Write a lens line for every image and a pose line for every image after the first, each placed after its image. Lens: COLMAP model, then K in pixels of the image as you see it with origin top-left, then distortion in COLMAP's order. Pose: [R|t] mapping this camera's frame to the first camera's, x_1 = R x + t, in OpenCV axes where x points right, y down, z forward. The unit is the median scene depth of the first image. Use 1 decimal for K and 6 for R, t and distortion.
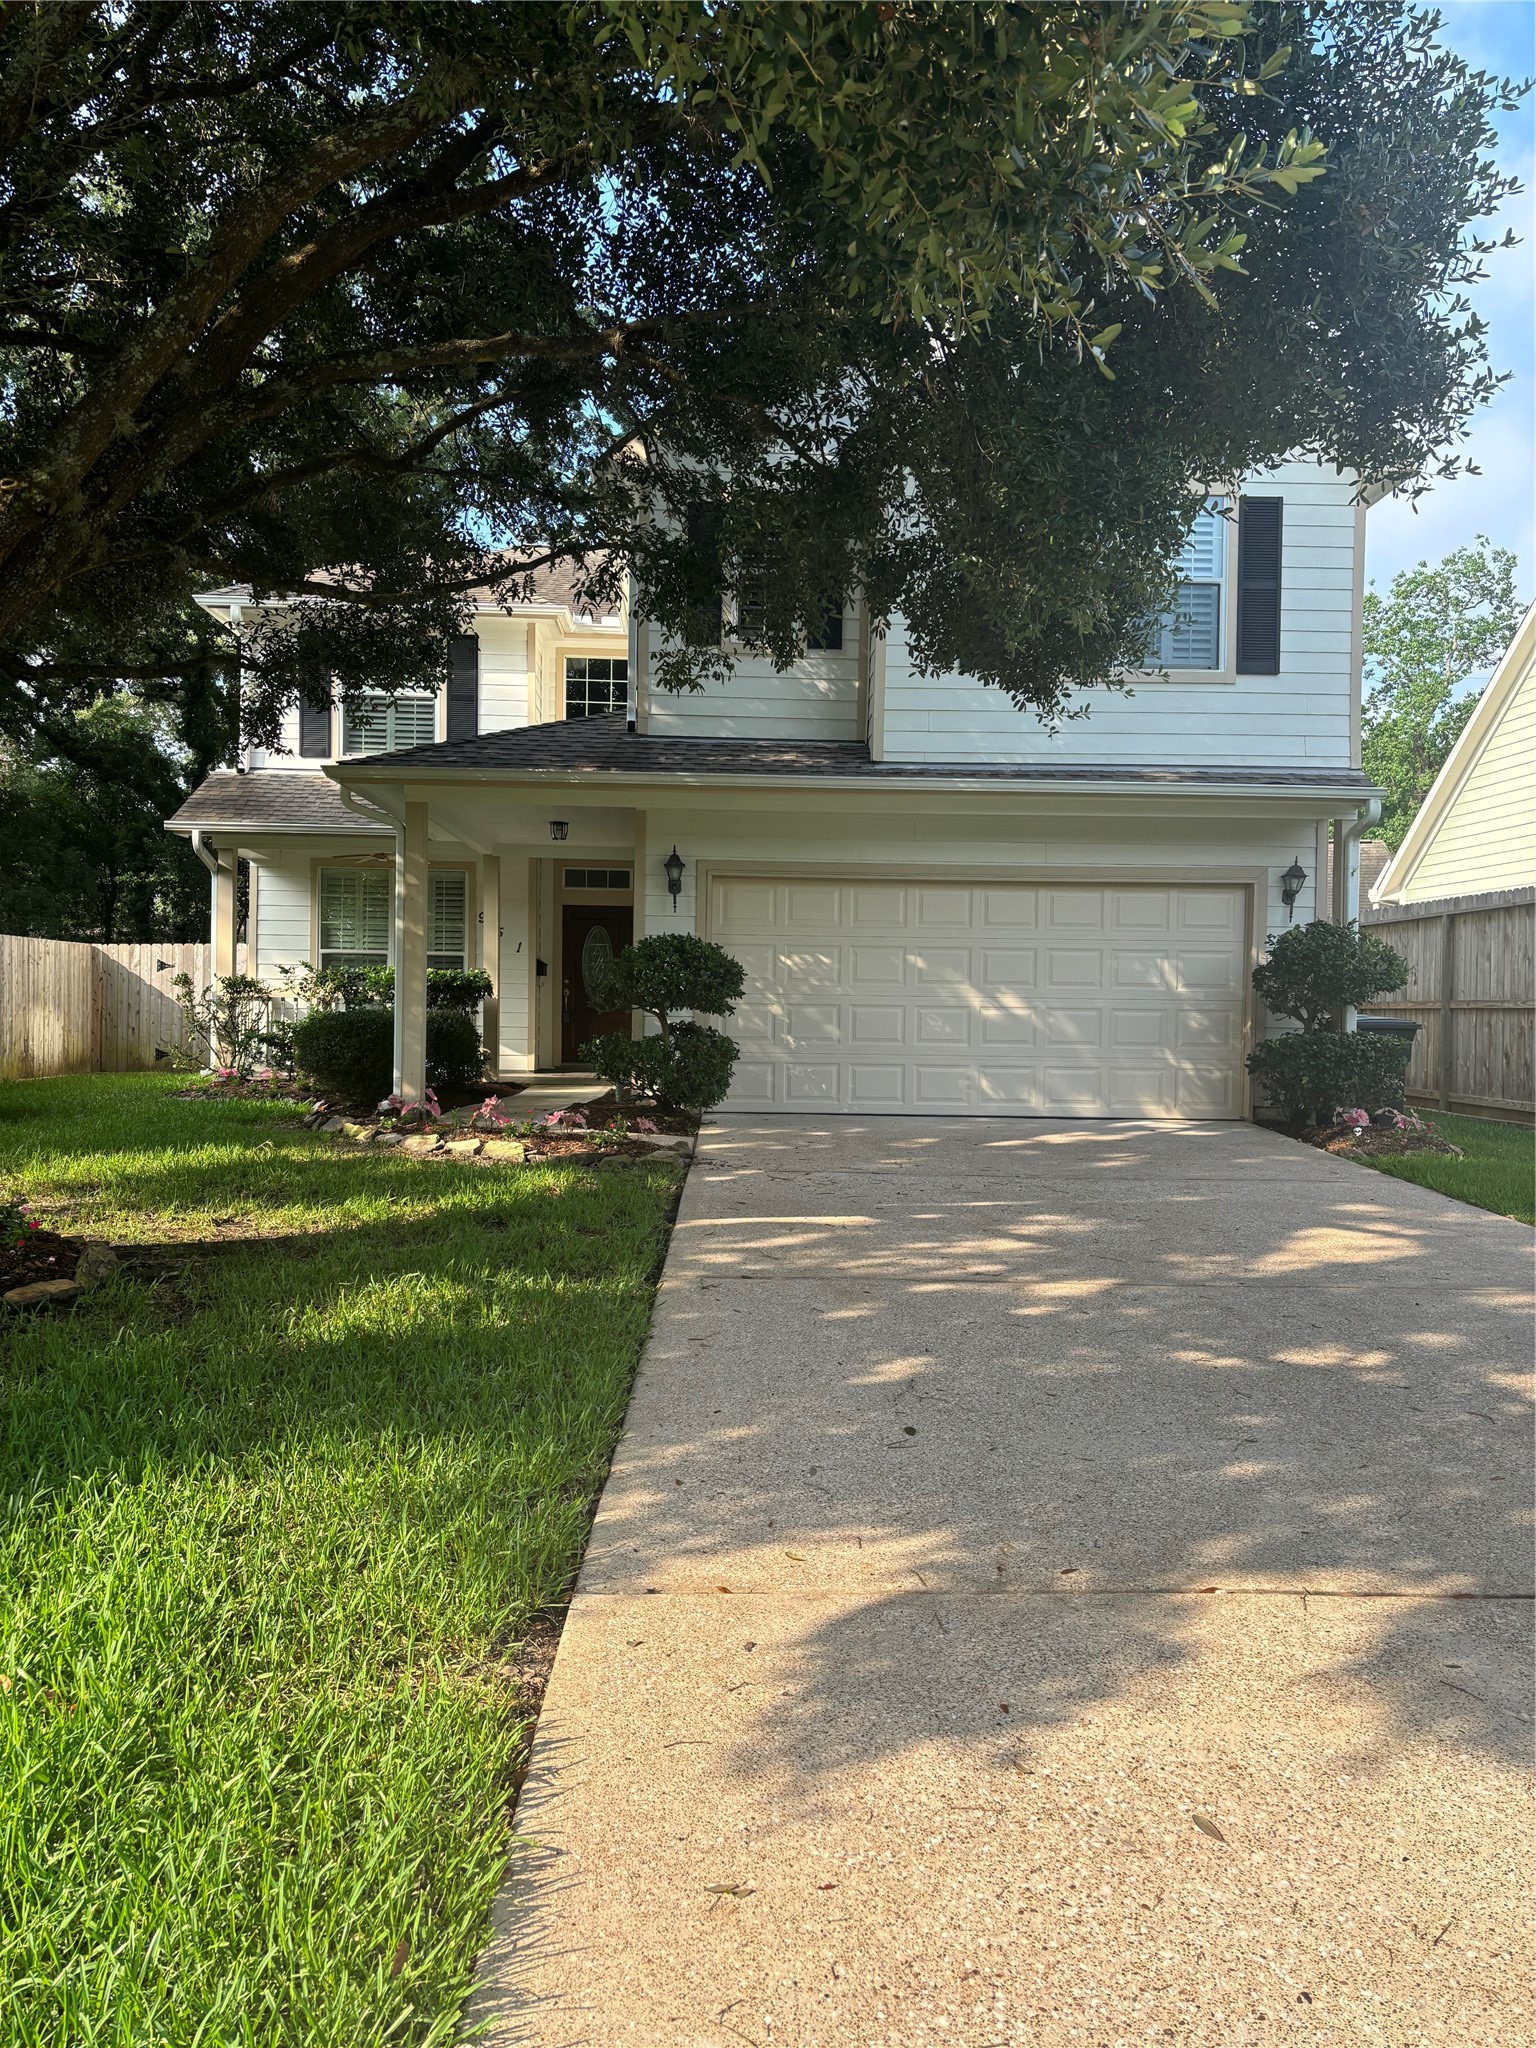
lens RADIAL K [[1547.6, 0, 767.1], [0, 1547.6, 1023.4], [0, 0, 1]] dist [0.036305, -0.024215]
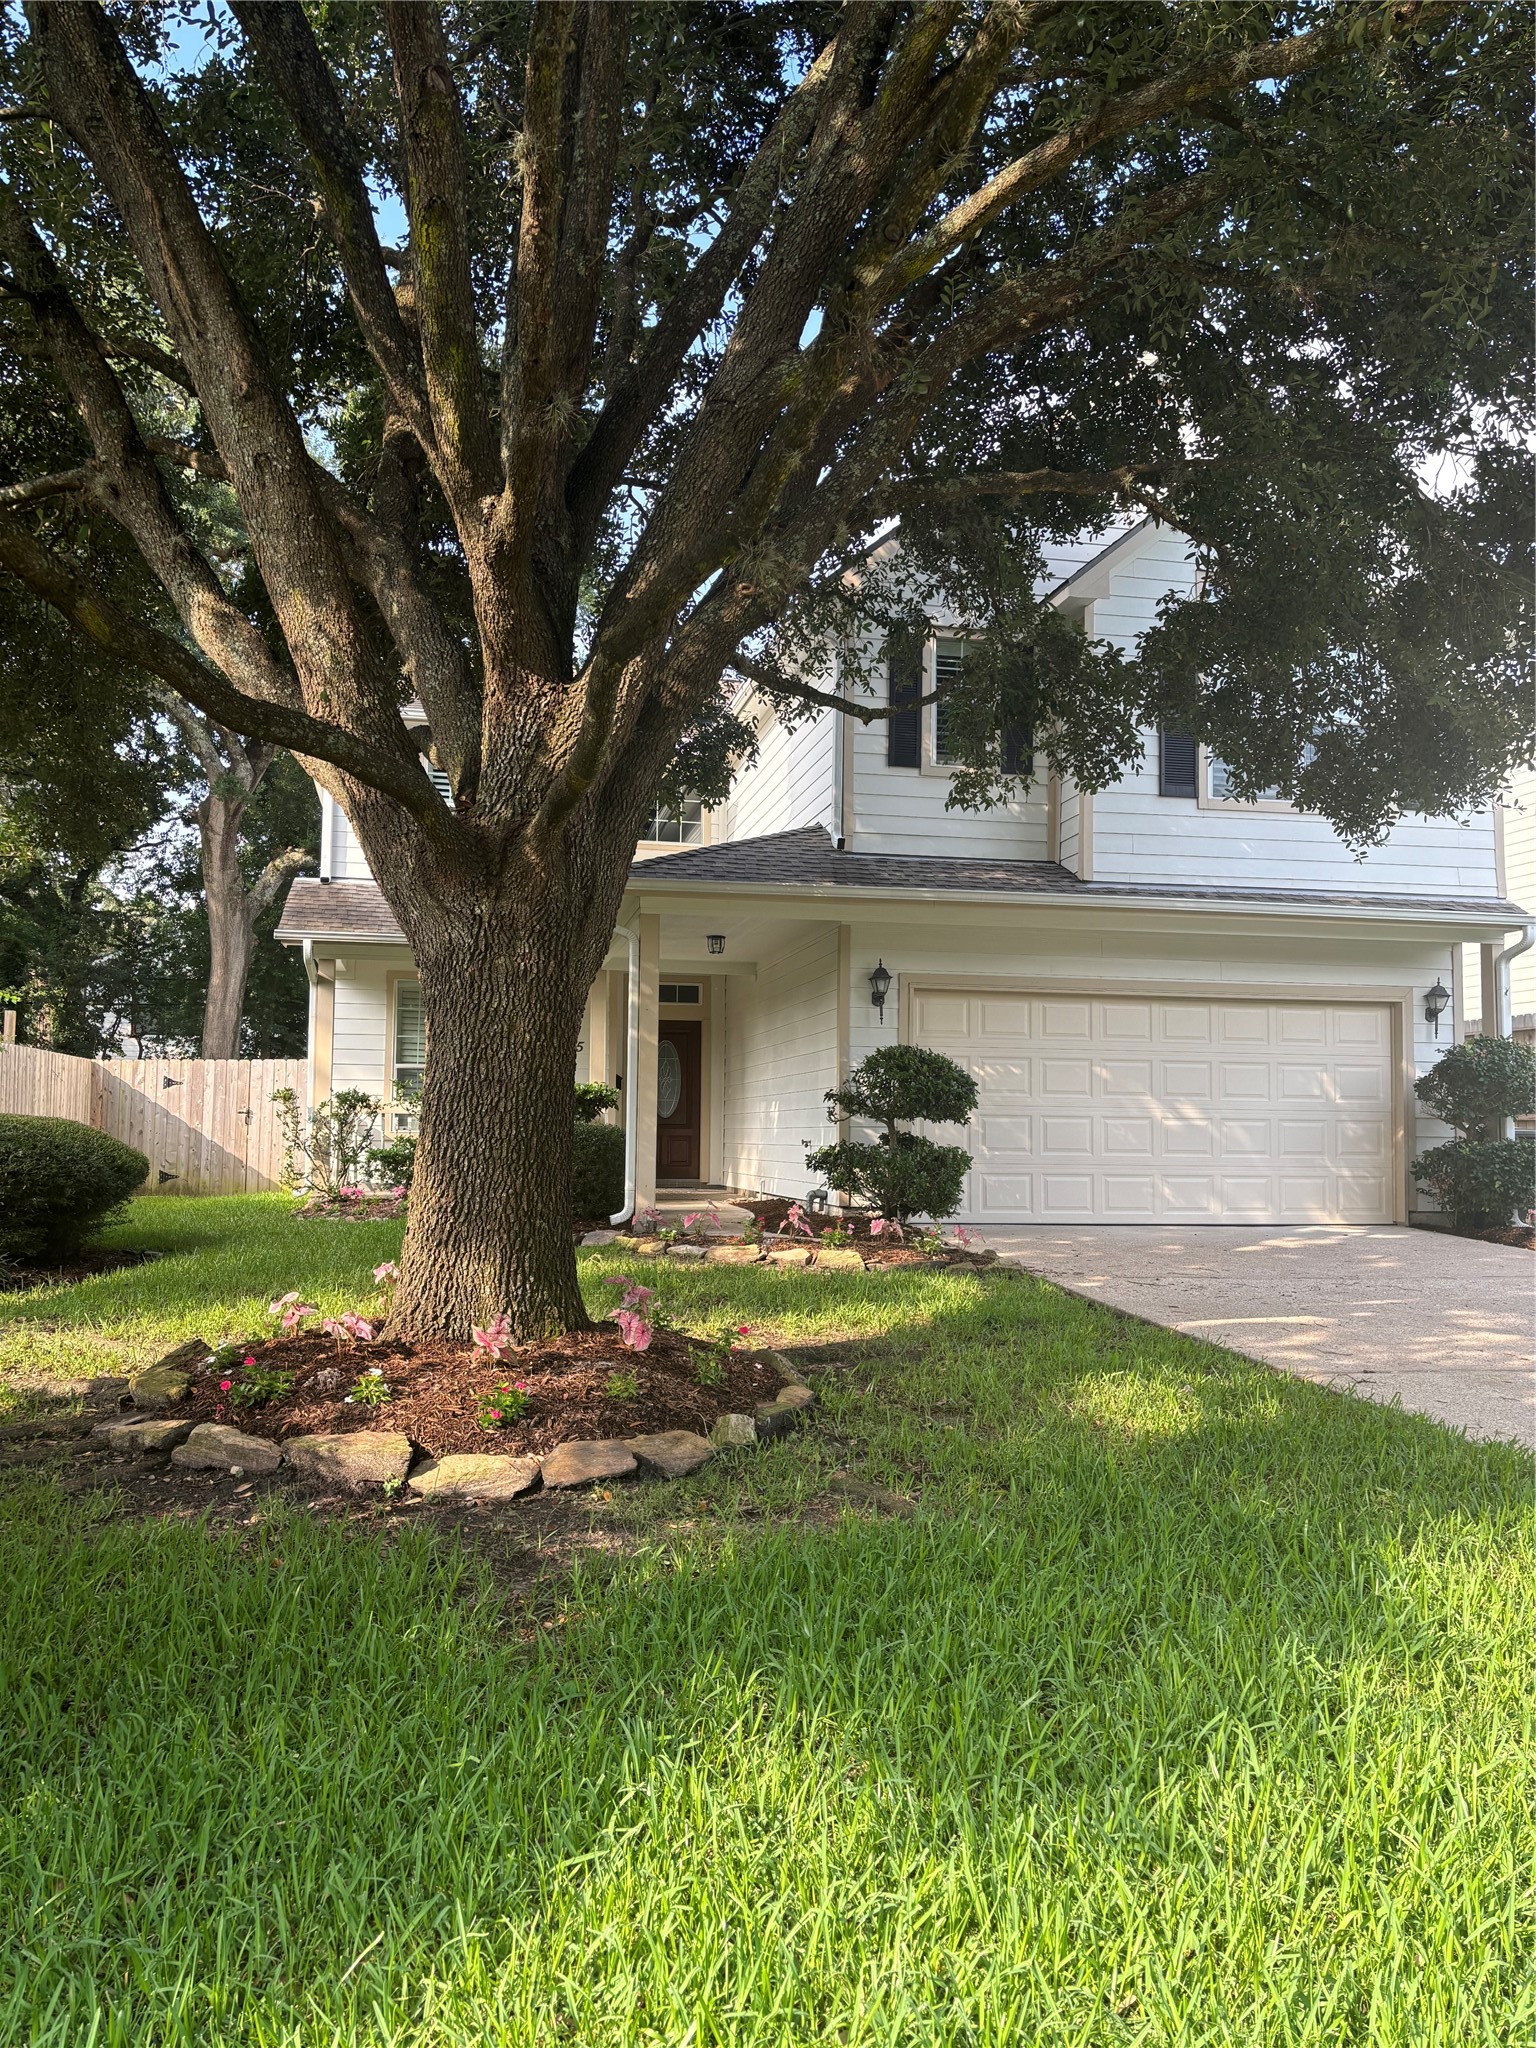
lens RADIAL K [[1547.6, 0, 767.2], [0, 1547.6, 1024.7], [0, 0, 1]] dist [0.036305, -0.024215]
pose [[0.986479, 0.006863, 0.163744, -0.295412], [0.006348, 0.996773, -0.080027, 0.009098], [-0.163765, 0.079984, 0.983252, 0.013517]]
